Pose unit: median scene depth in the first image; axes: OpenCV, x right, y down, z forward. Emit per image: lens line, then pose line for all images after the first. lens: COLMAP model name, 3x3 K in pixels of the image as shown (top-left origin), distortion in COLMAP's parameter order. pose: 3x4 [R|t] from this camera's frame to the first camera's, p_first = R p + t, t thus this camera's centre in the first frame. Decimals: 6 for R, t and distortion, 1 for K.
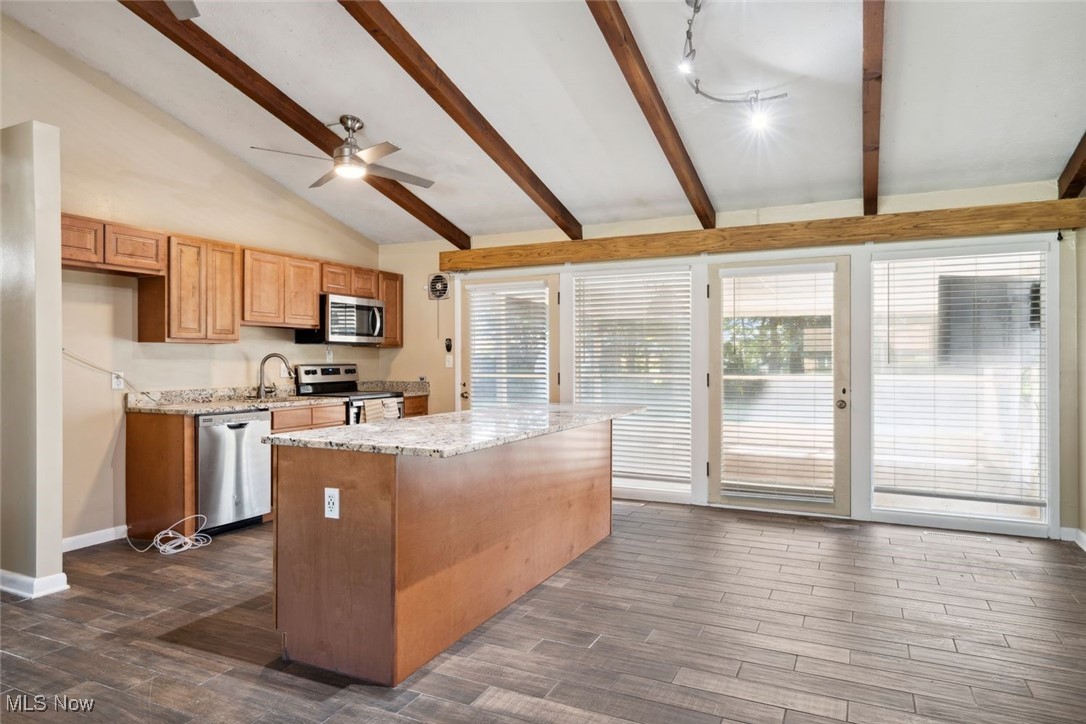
lens RADIAL K [[678.0, 0, 546.9], [0, 678.0, 356.6], [0, 0, 1]] dist [0.003500, 0.001754]
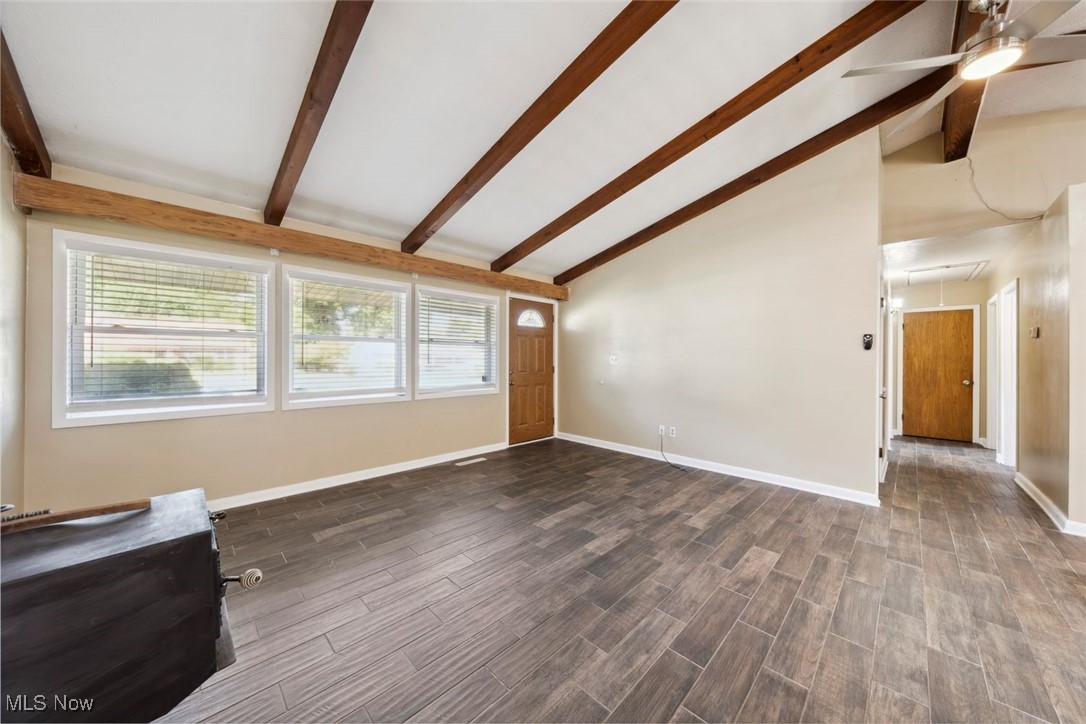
lens RADIAL K [[364.1, 0, 527.2], [0, 364.1, 359.9], [0, 0, 1]] dist [-0.006303, -0.000122]
pose [[-0.355808, 0.004723, -0.934547, 0.225320], [-0.002908, 0.999977, 0.006160, 0.001530], [0.934555, 0.004910, -0.355786, 0.168565]]
